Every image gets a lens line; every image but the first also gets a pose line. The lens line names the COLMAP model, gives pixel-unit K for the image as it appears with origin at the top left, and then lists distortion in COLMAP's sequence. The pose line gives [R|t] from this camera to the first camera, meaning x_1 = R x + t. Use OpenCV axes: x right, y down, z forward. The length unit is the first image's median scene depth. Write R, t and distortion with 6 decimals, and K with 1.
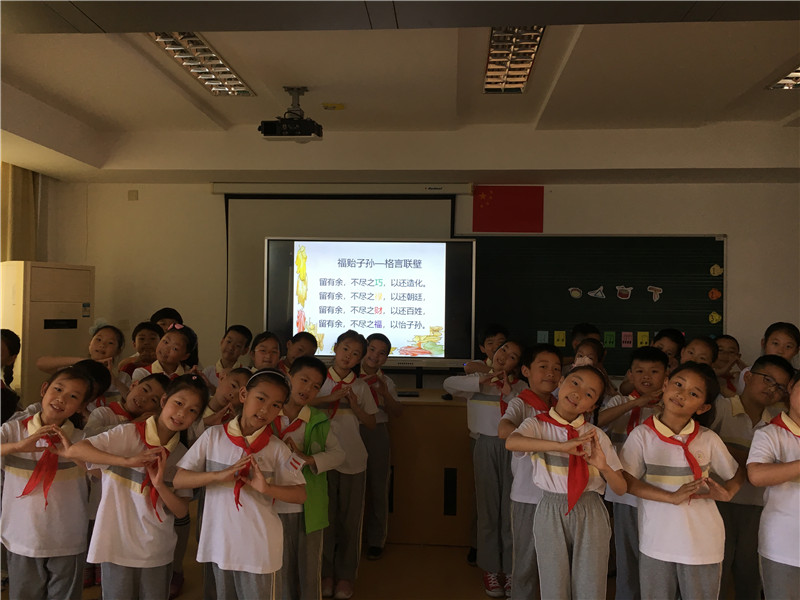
lens RADIAL K [[677.6, 0, 401.1], [0, 677.6, 299.1], [0, 0, 1]] dist [0.028247, -0.017120]
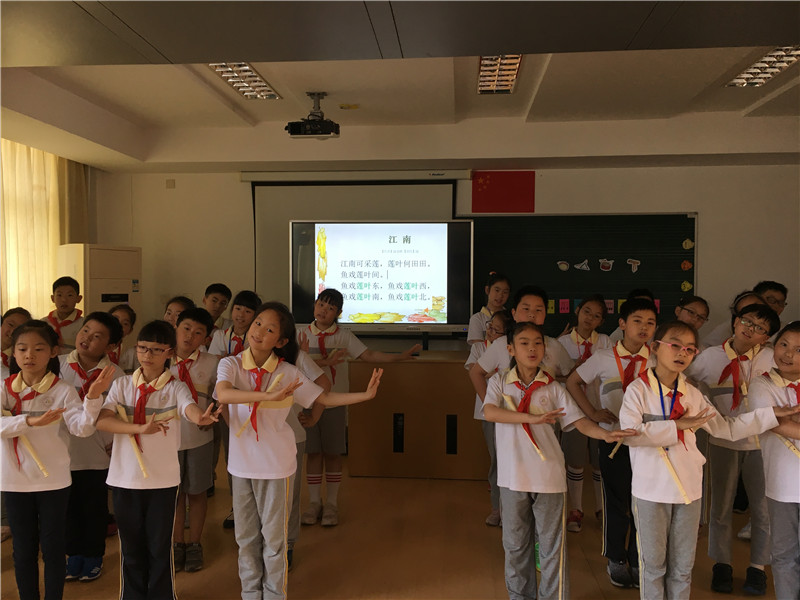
lens RADIAL K [[674.2, 0, 399.0], [0, 674.2, 304.6], [0, 0, 1]] dist [0.032699, -0.006736]
pose [[0.999803, -0.011015, -0.016540, 0.001729], [0.011725, 0.998984, 0.043504, 0.003607], [0.016044, -0.043690, 0.998916, -0.142629]]
